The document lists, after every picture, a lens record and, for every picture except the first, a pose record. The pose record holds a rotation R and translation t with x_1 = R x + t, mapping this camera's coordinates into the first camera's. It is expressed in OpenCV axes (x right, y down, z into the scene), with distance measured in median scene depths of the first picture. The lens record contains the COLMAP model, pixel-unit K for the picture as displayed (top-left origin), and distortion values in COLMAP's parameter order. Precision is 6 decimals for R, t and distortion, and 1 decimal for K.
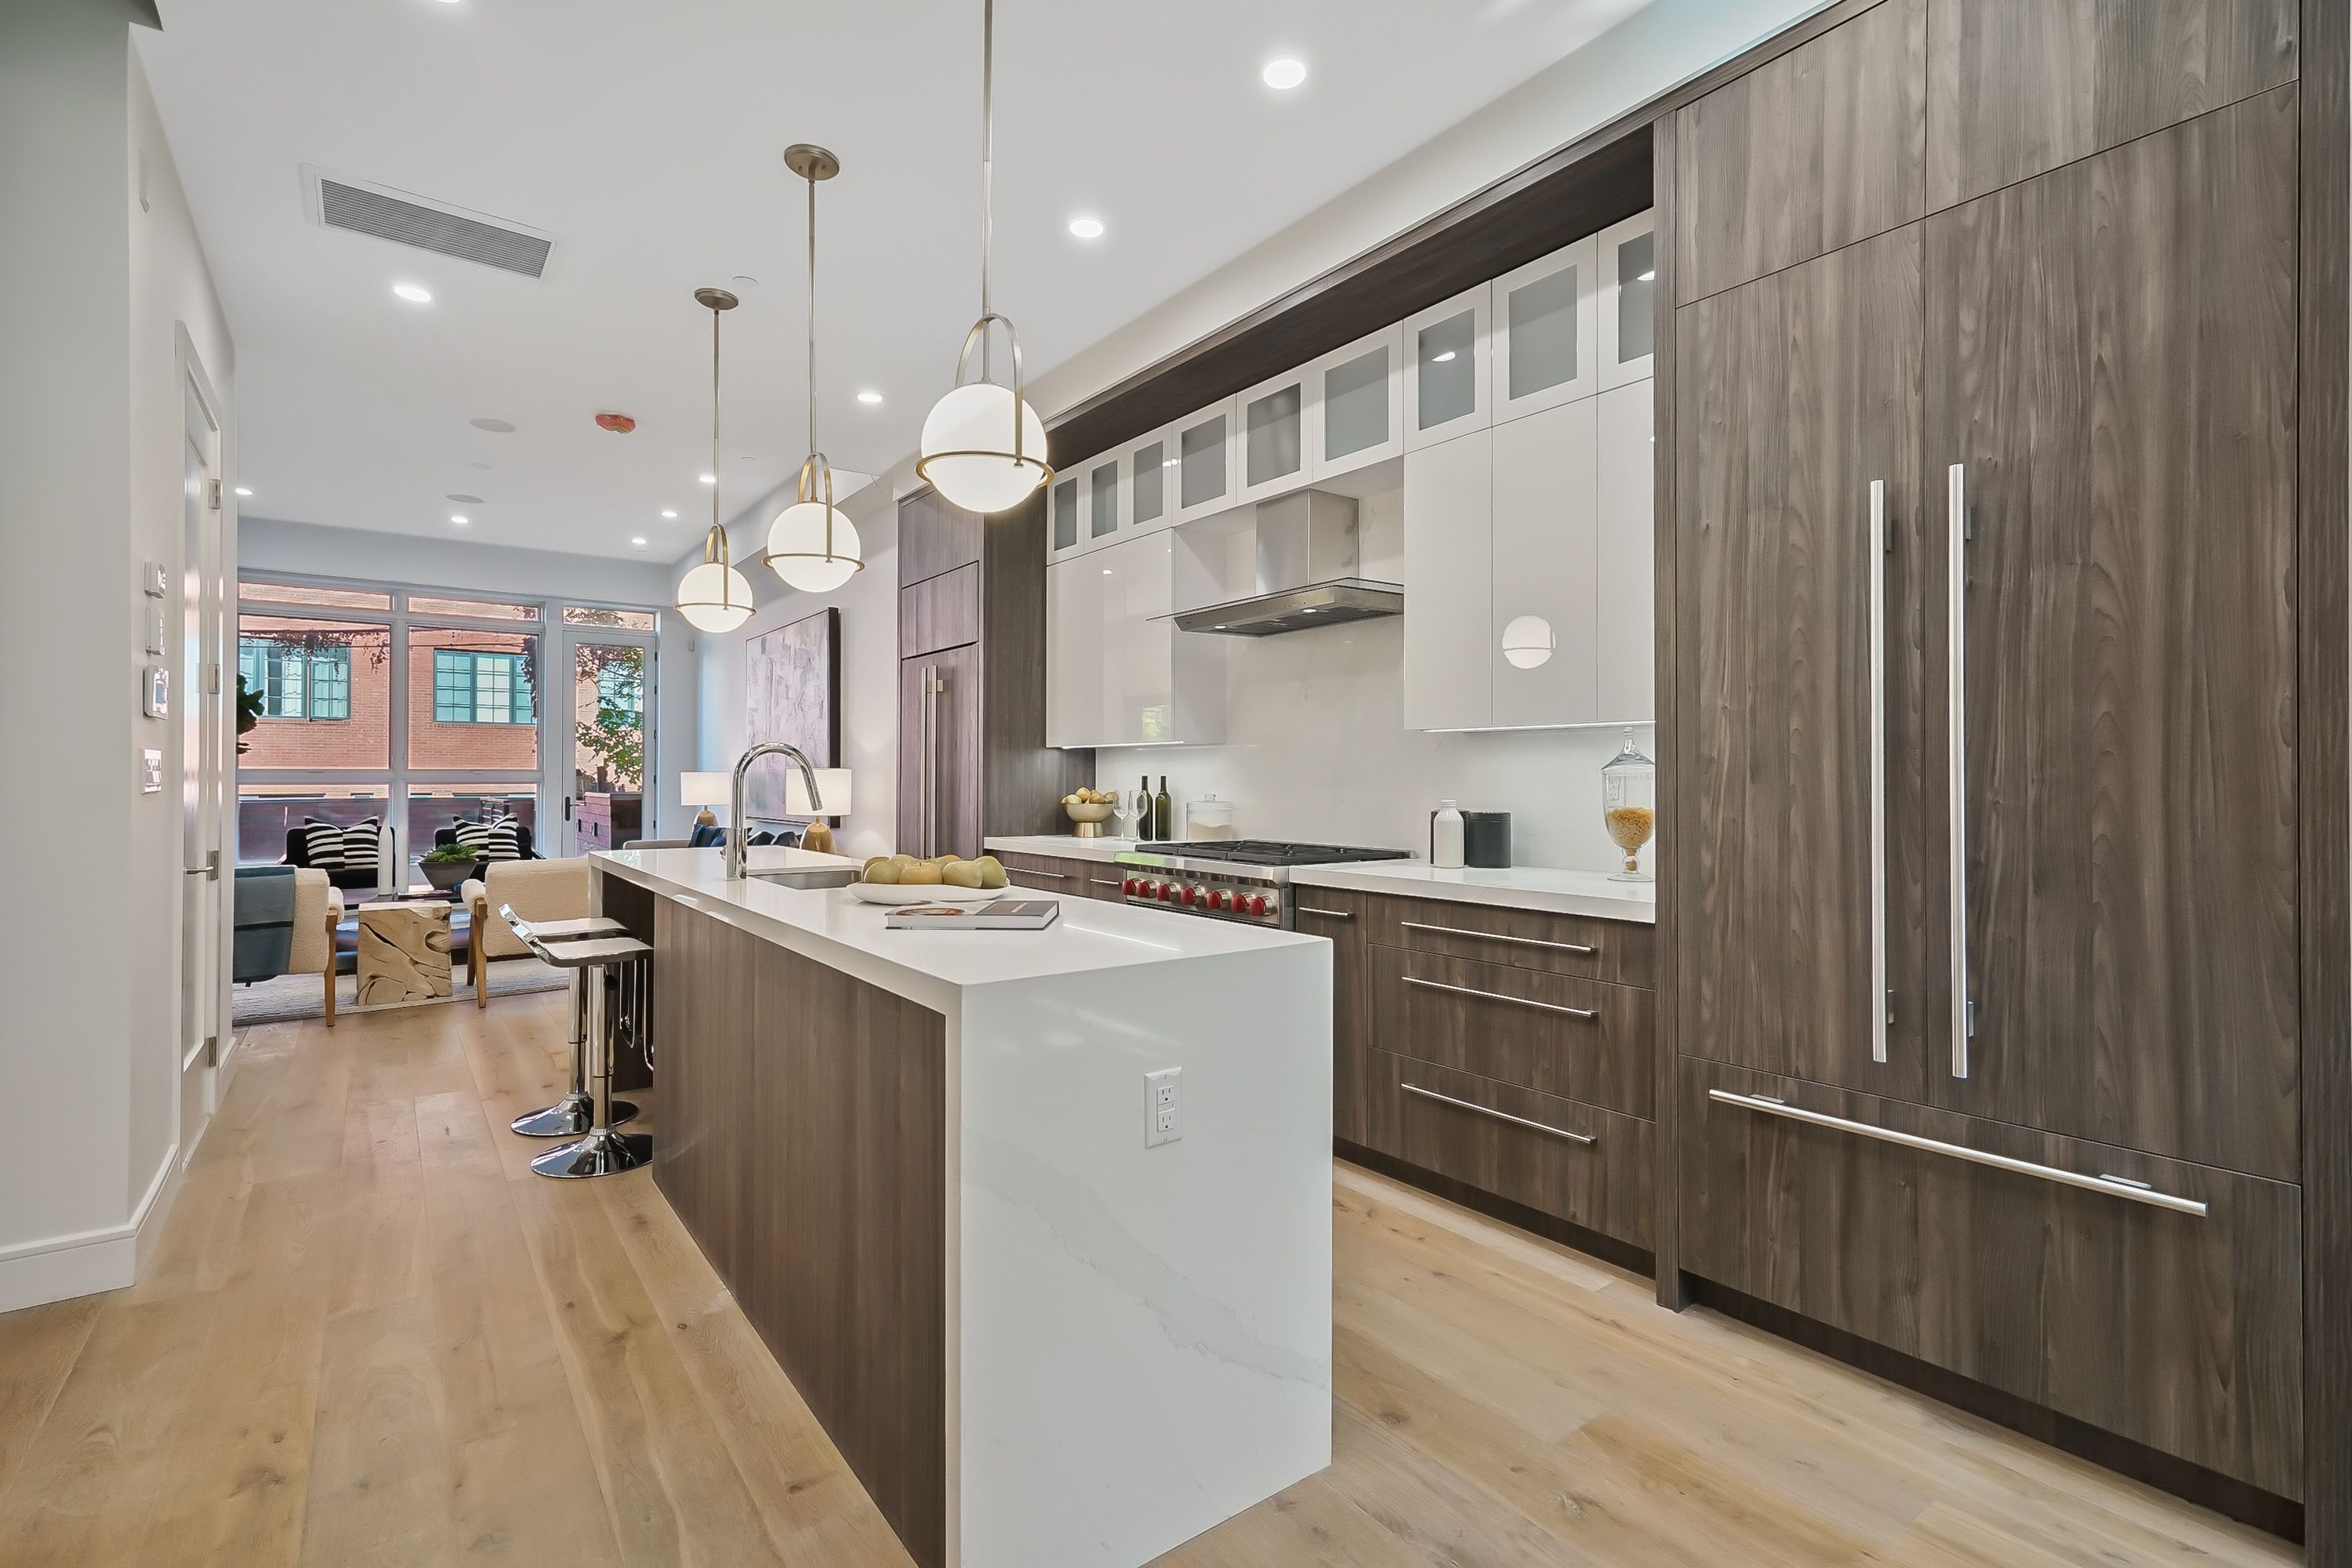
lens RADIAL K [[1075.9, 0, 1167.7], [0, 1075.9, 774.9], [0, 0, 1]] dist [-0.009585, 0.014840]
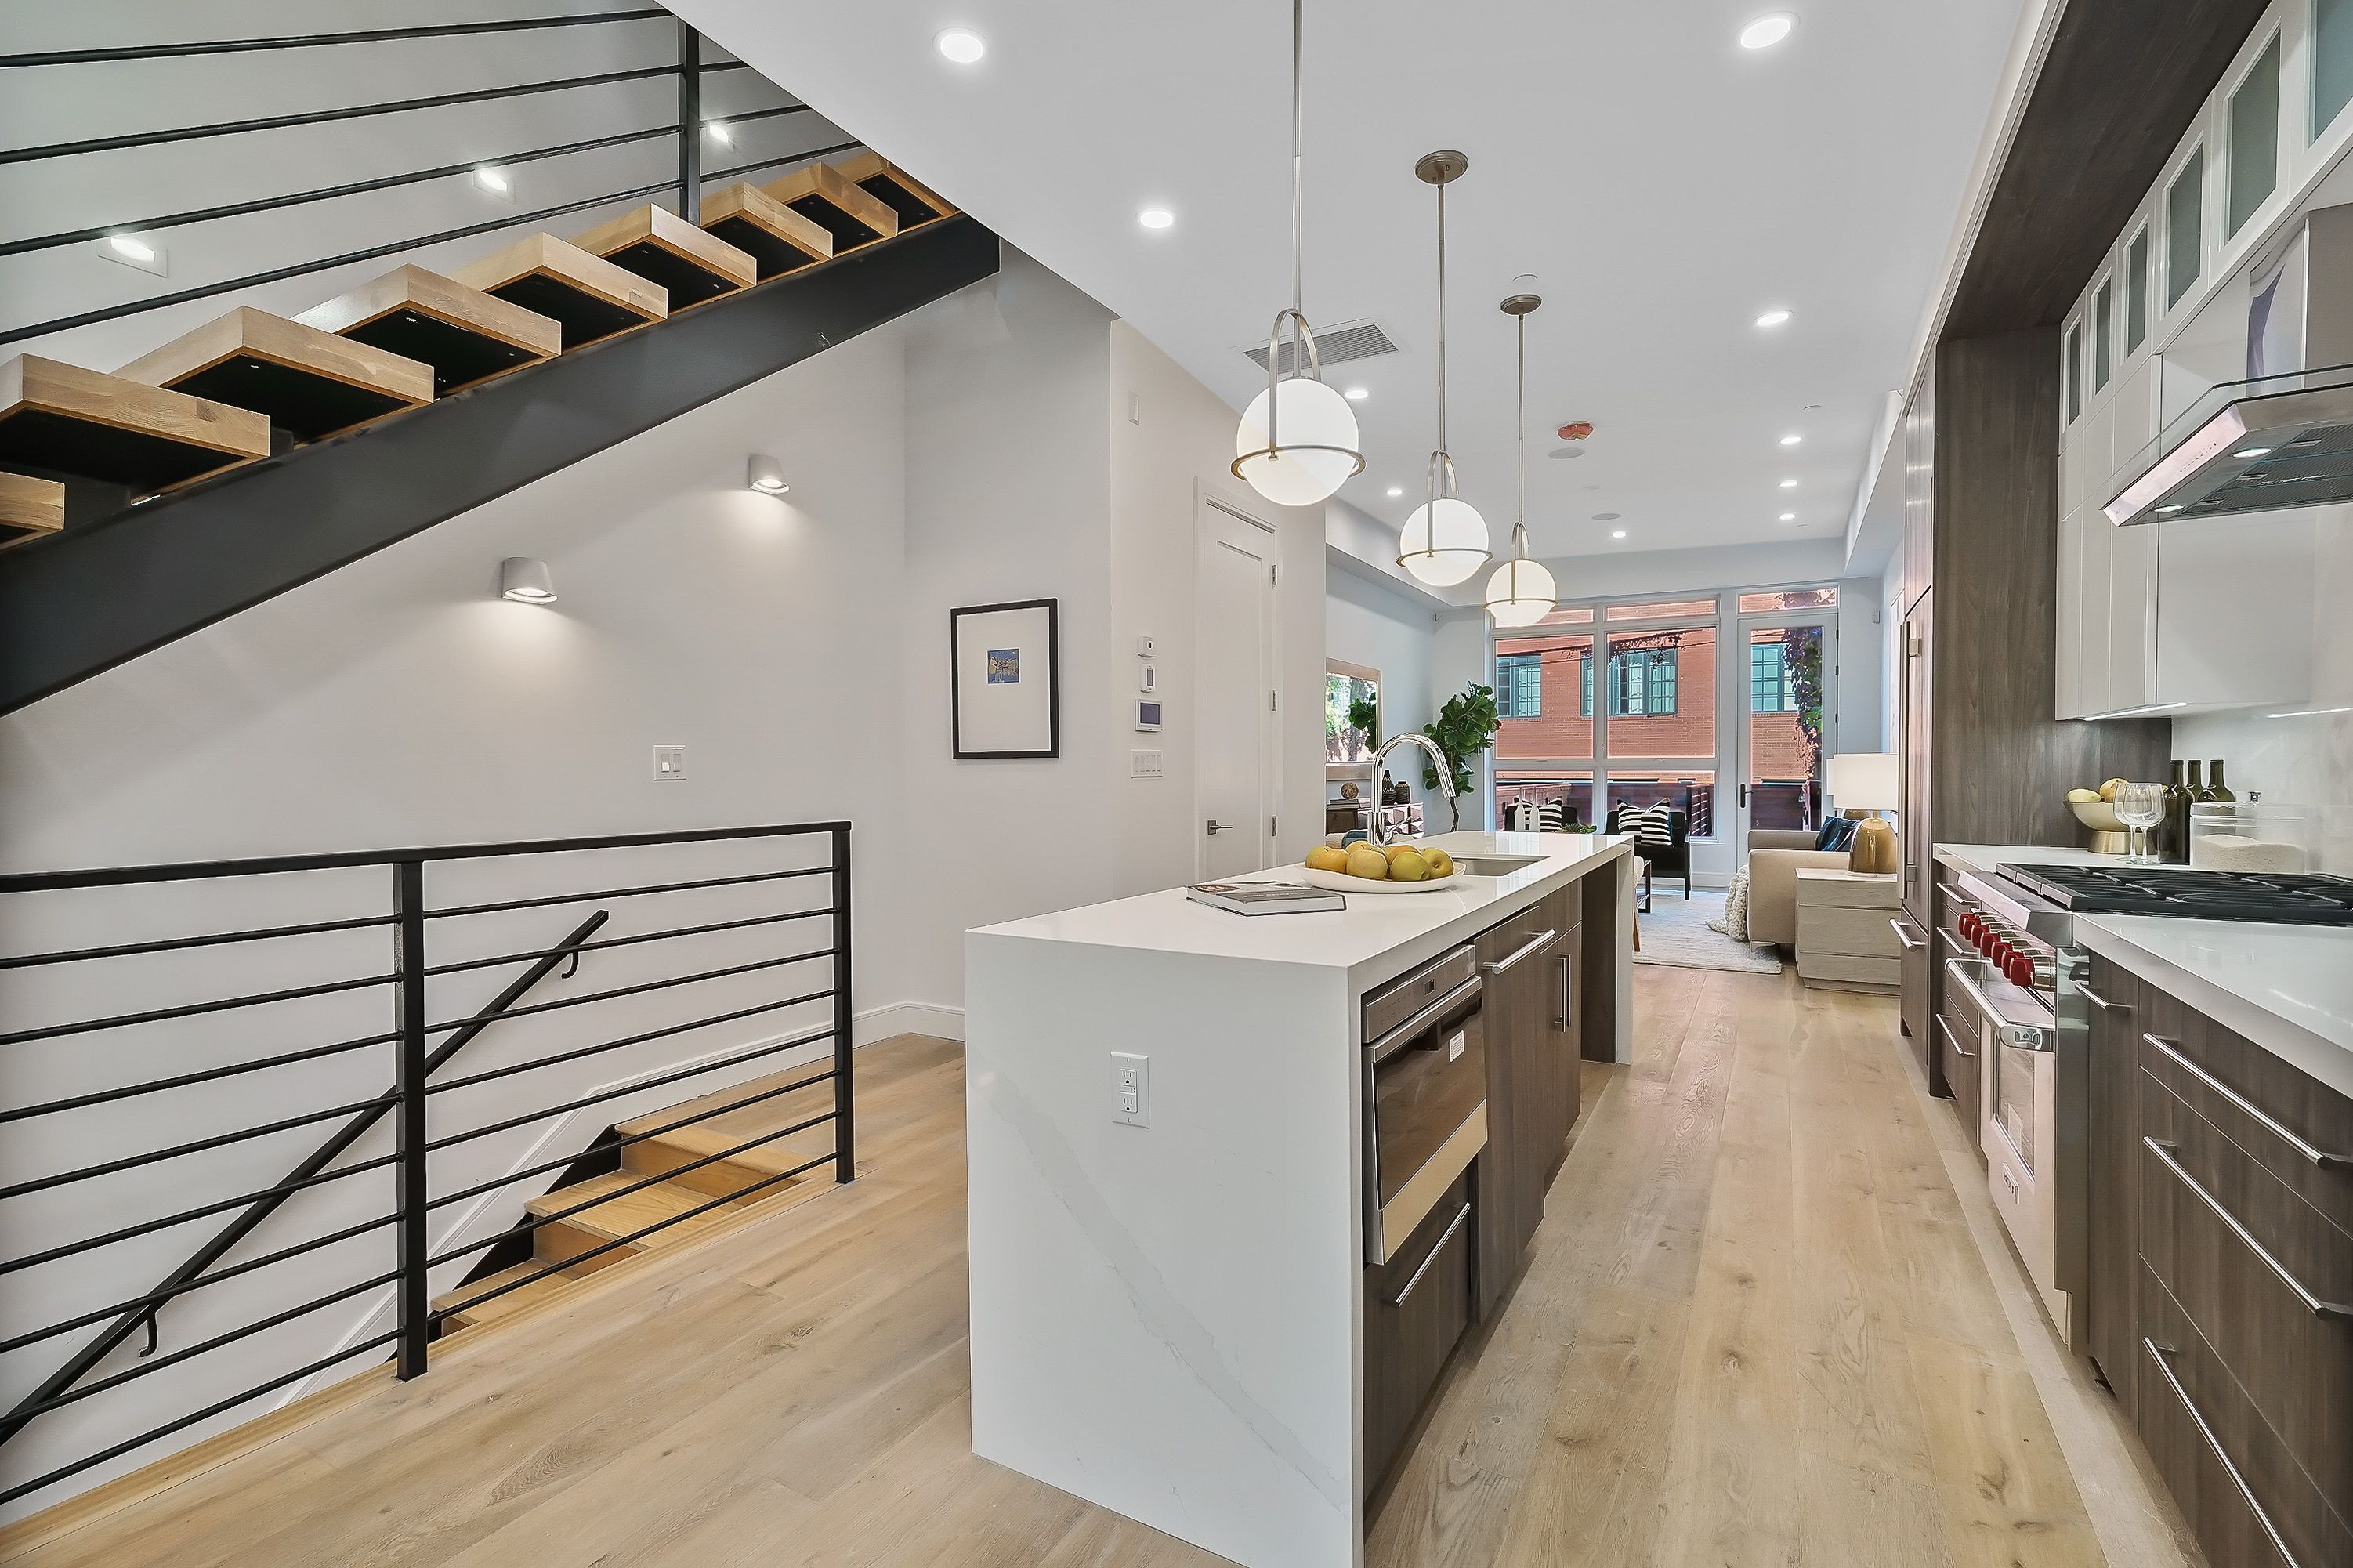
lens RADIAL K [[1076.4, 0, 1168.2], [0, 1076.4, 774.9], [0, 0, 1]] dist [-0.009585, 0.014840]
pose [[0.405055, 0.004374, -0.914282, 0.294226], [0.007455, 0.999940, 0.008087, -0.000399], [0.914262, -0.010091, 0.404998, 0.199863]]
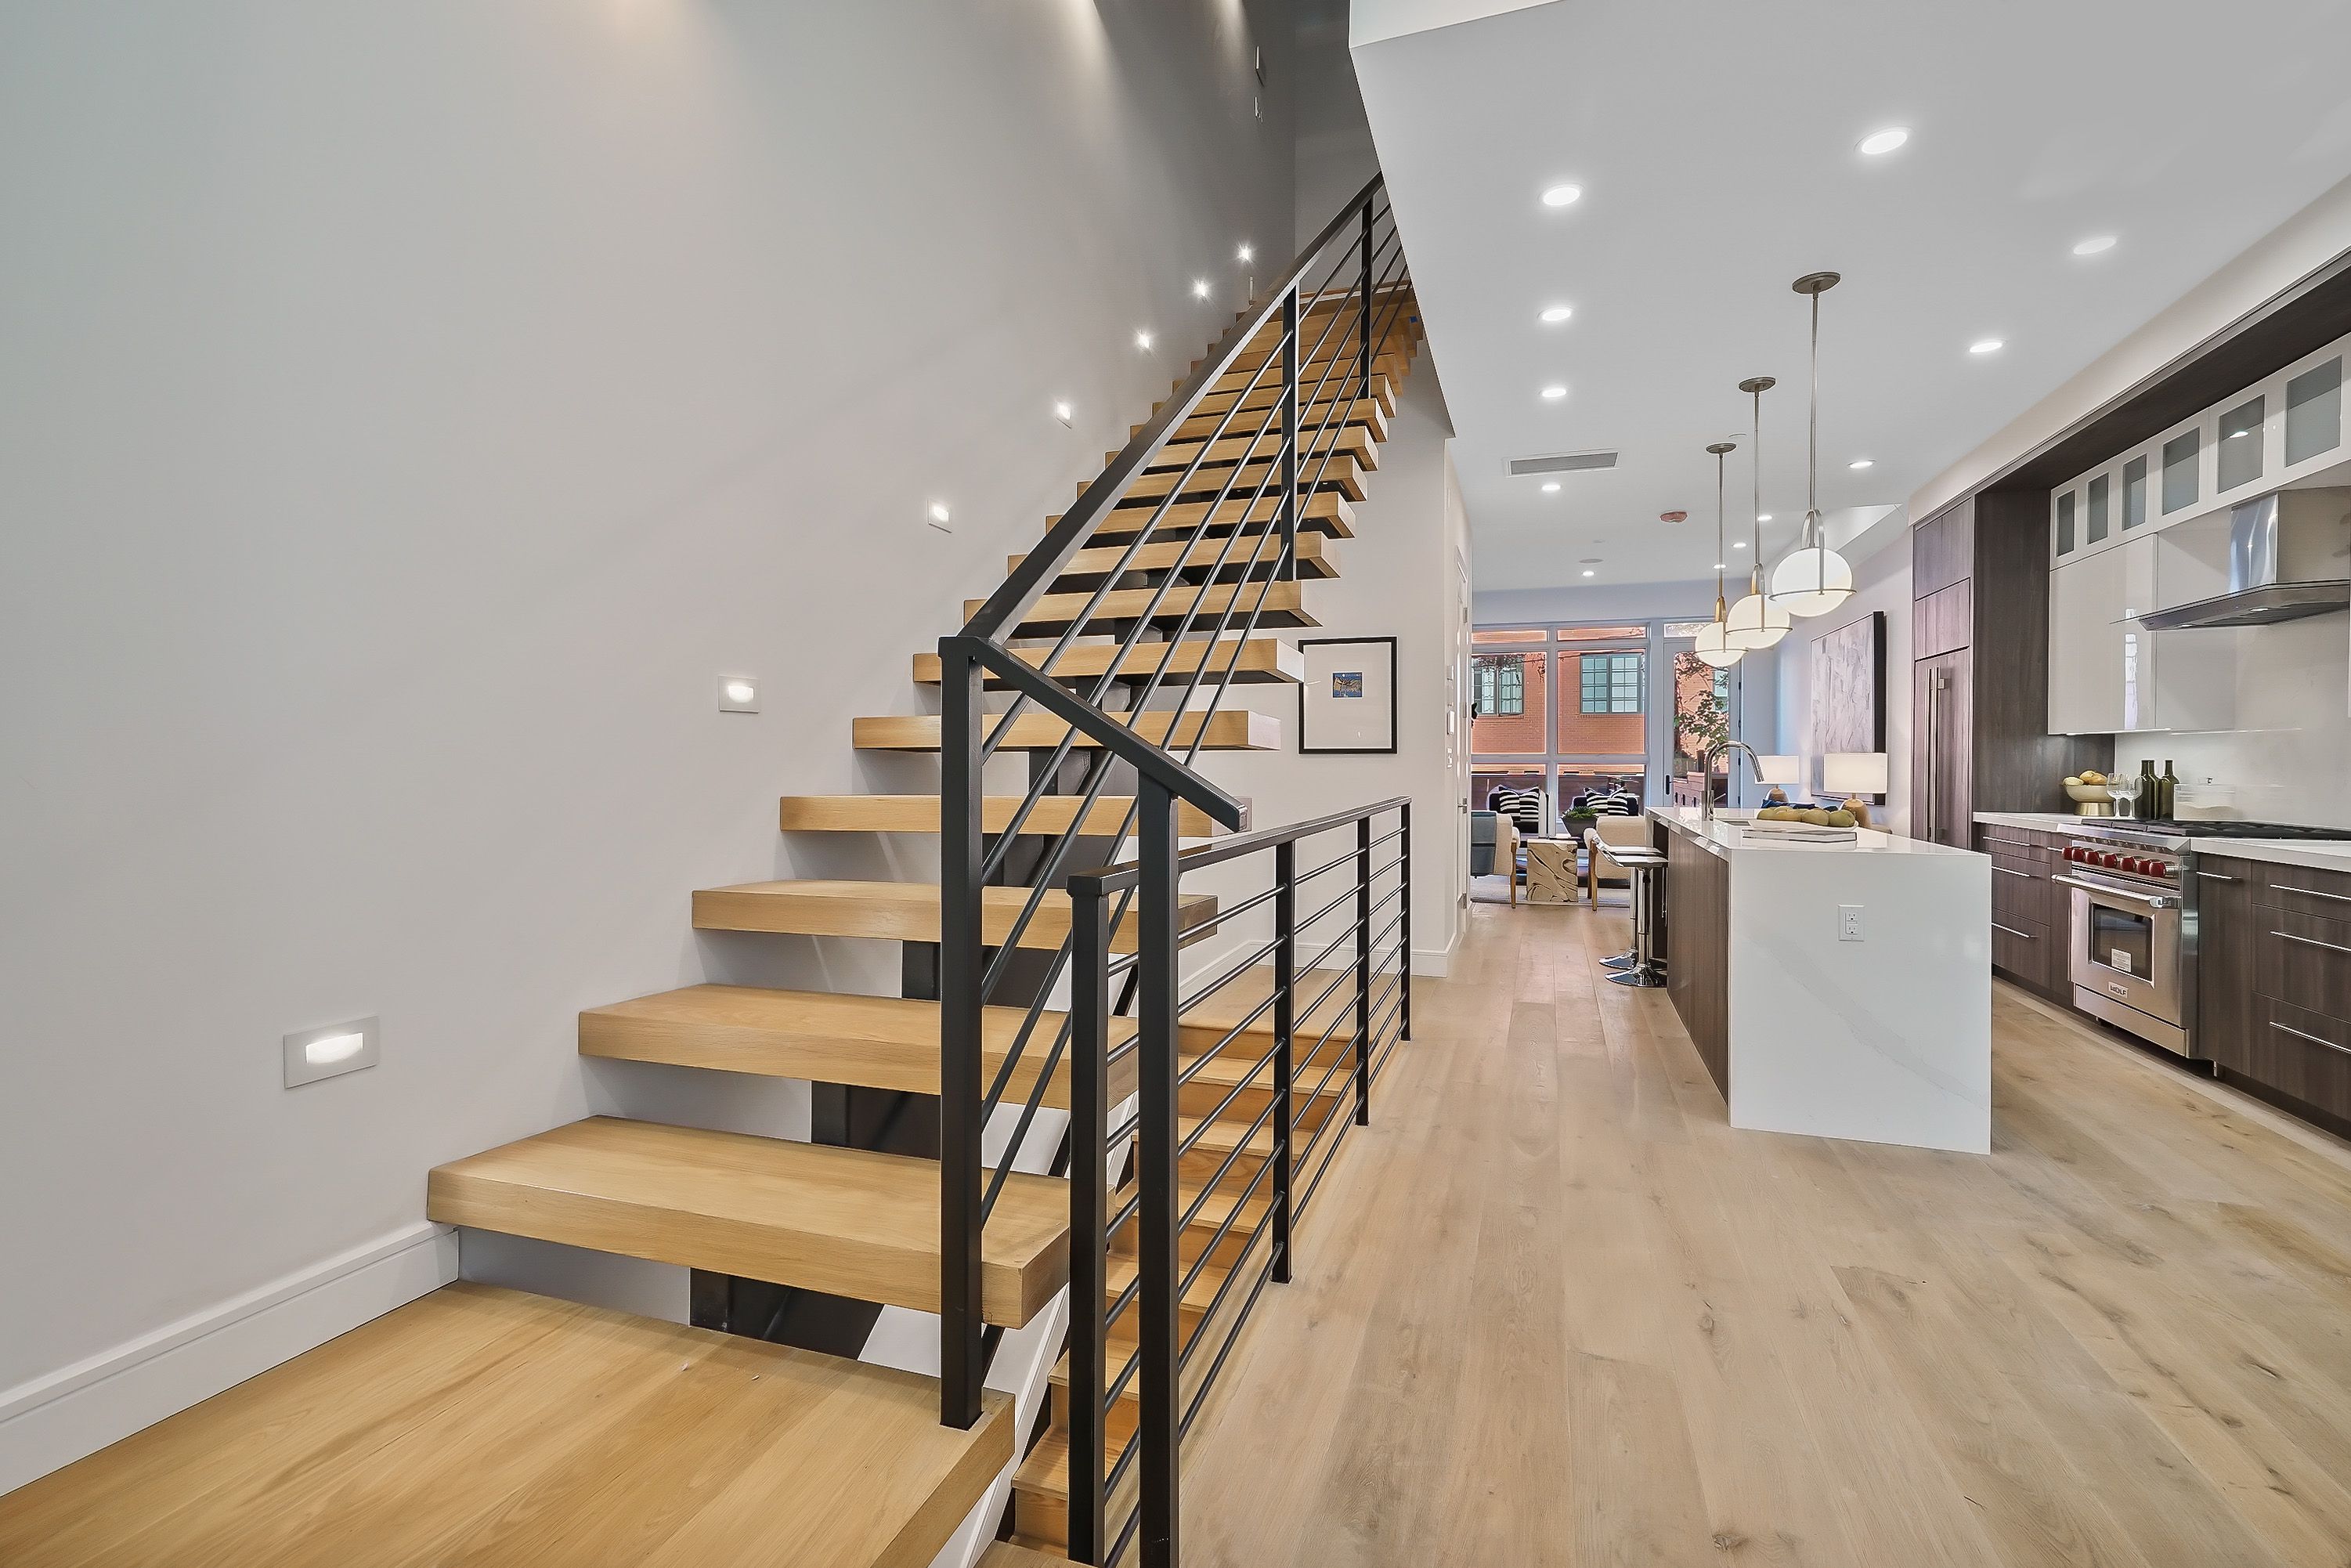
lens RADIAL K [[1077.6, 0, 1168.2], [0, 1077.6, 754.2], [0, 0, 1]] dist [-0.005793, 0.013757]
pose [[0.565853, -0.003990, -0.824496, 0.297453], [0.002863, 0.999992, -0.002874, -0.004433], [0.824501, -0.000735, 0.565860, -0.387187]]
